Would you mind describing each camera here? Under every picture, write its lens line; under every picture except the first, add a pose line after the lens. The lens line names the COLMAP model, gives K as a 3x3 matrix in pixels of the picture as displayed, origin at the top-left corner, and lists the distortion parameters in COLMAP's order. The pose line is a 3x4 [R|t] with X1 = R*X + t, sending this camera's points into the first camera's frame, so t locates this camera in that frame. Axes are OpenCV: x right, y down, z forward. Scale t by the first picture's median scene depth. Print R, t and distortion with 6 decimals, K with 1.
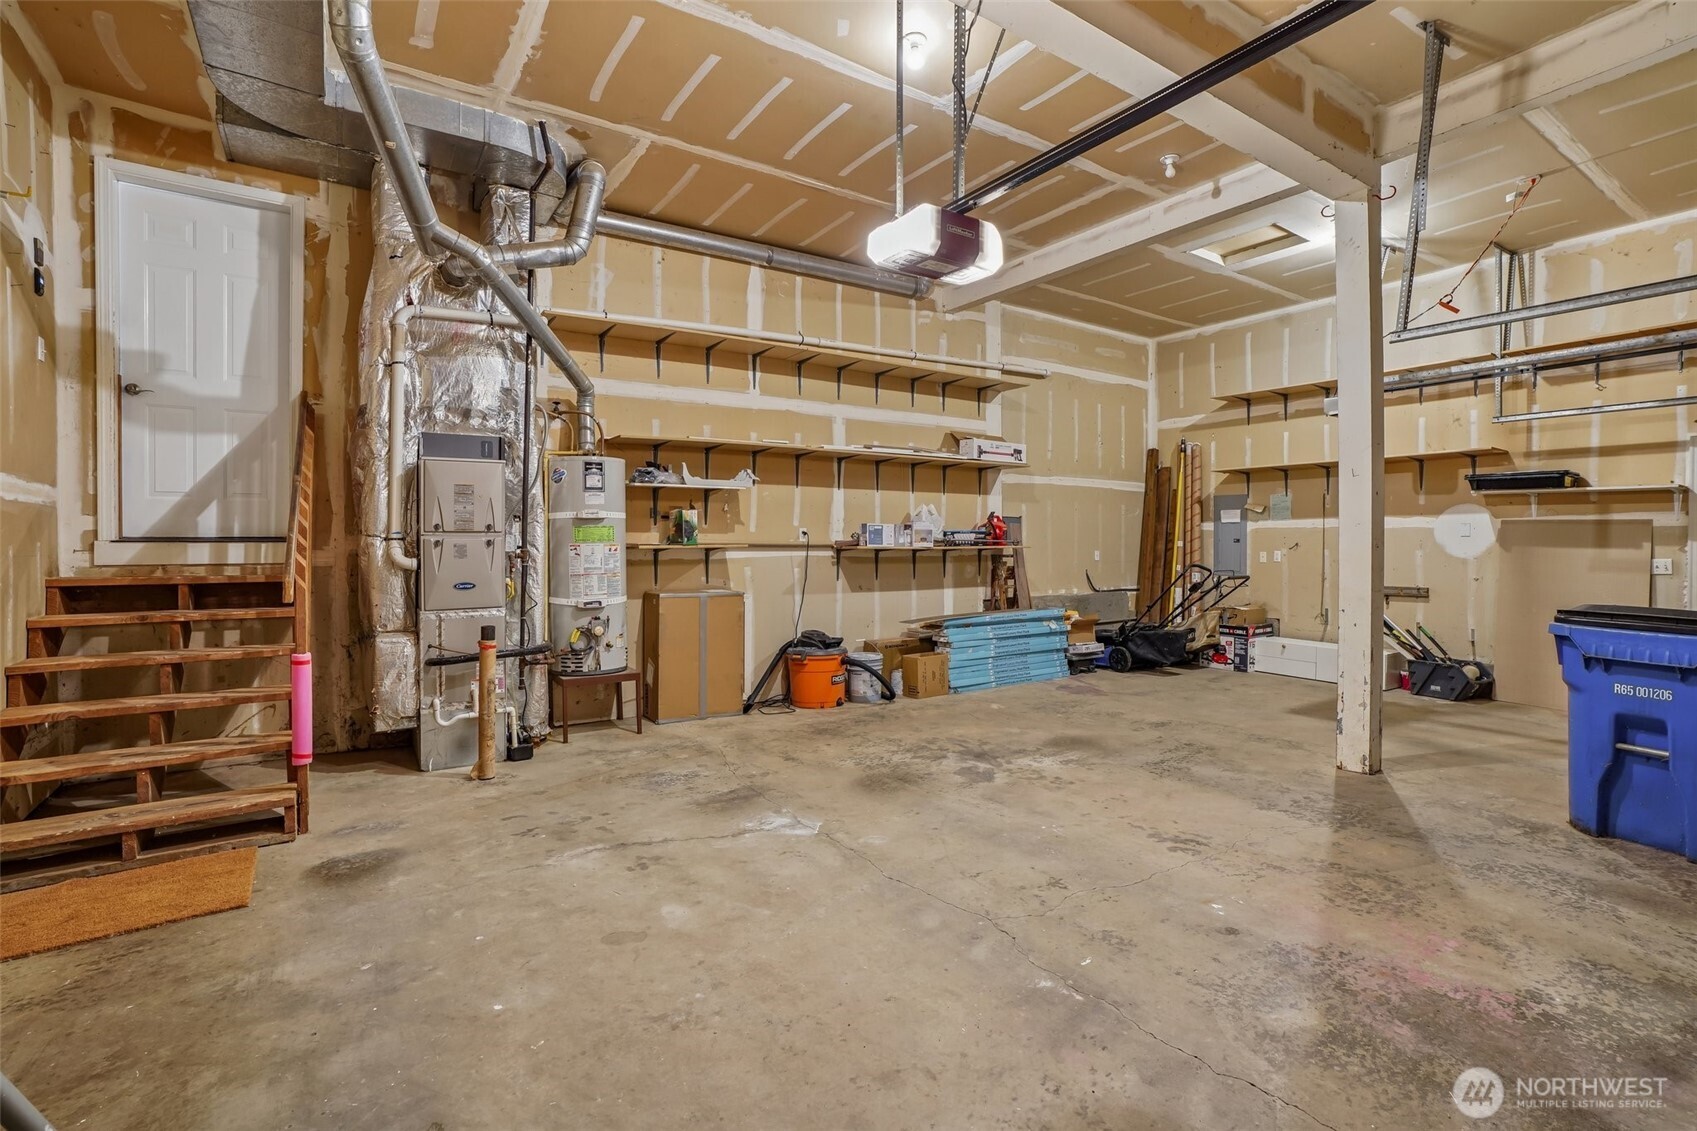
lens RADIAL K [[779.3, 0, 832.4], [0, 779.3, 552.5], [0, 0, 1]] dist [-0.038284, 0.015334]
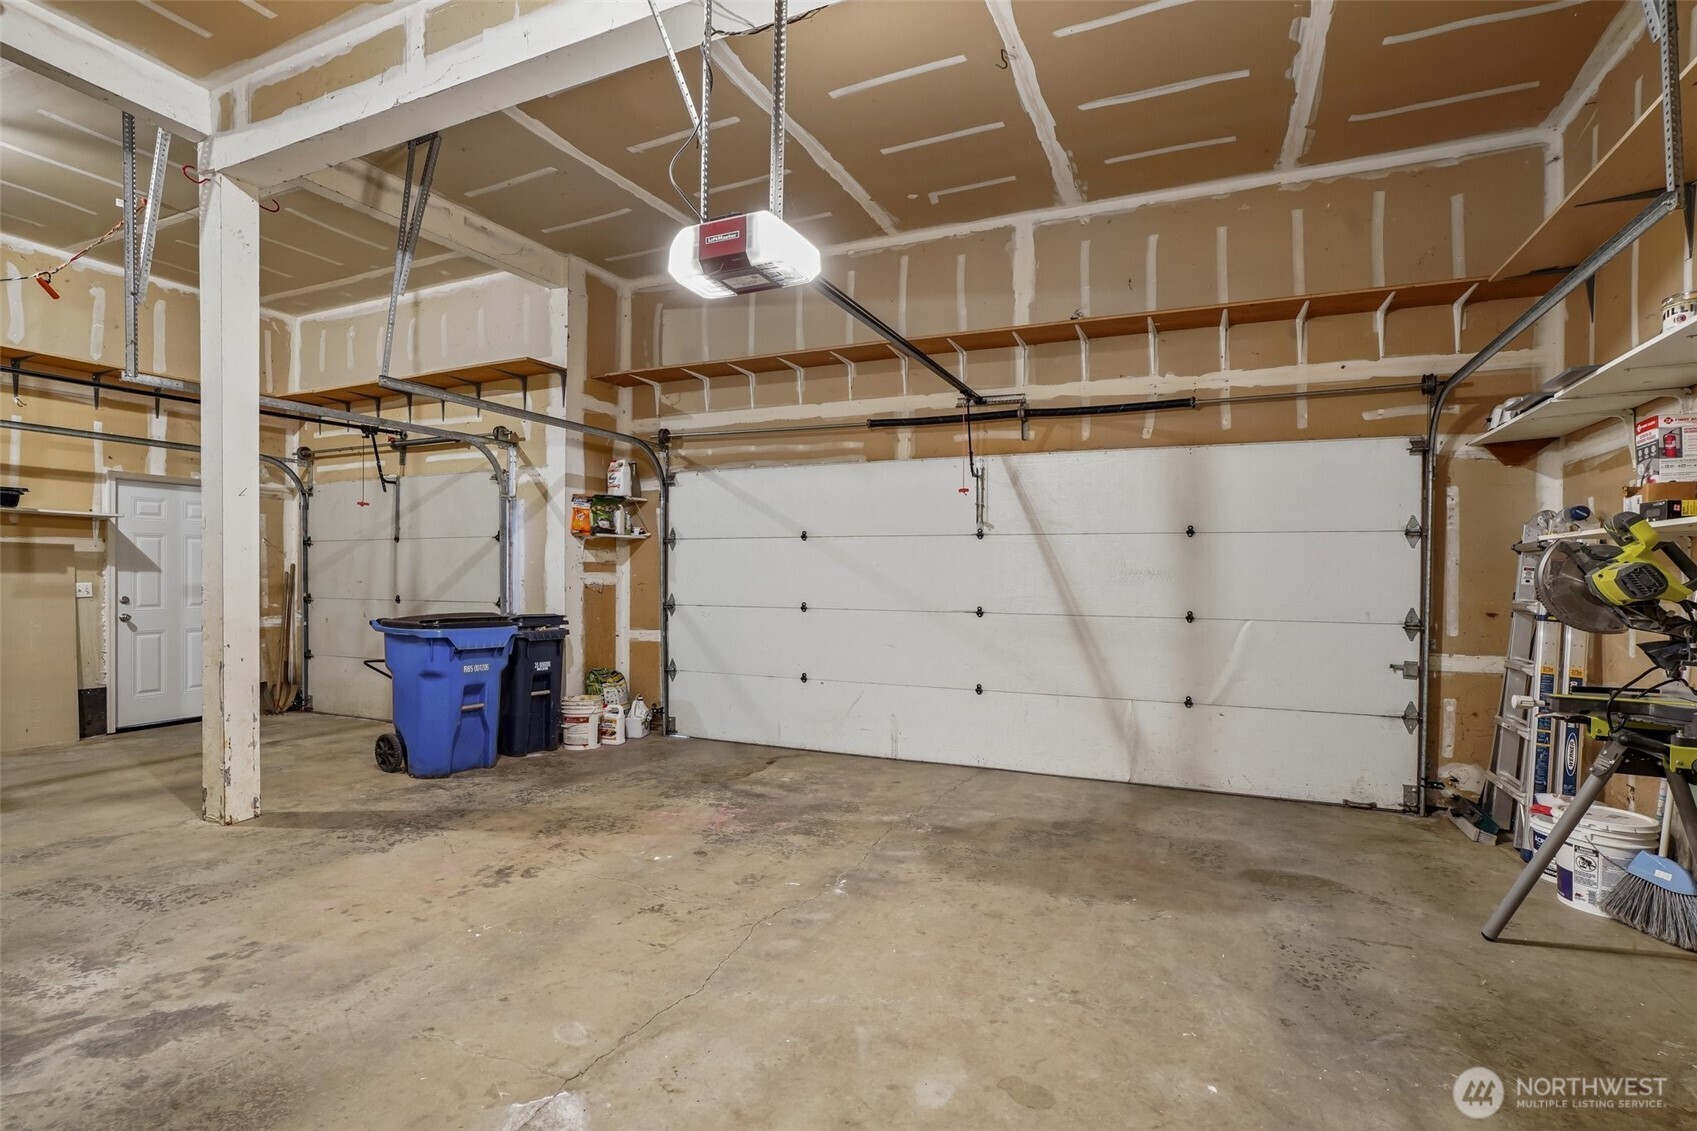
lens RADIAL K [[779.3, 0, 833.8], [0, 779.3, 578.7], [0, 0, 1]] dist [-0.038284, 0.015334]
pose [[-0.519374, -0.011846, 0.854465, -0.600608], [0.003988, 0.999859, 0.016285, -0.017471], [-0.854538, 0.011866, -0.519253, 1.143162]]
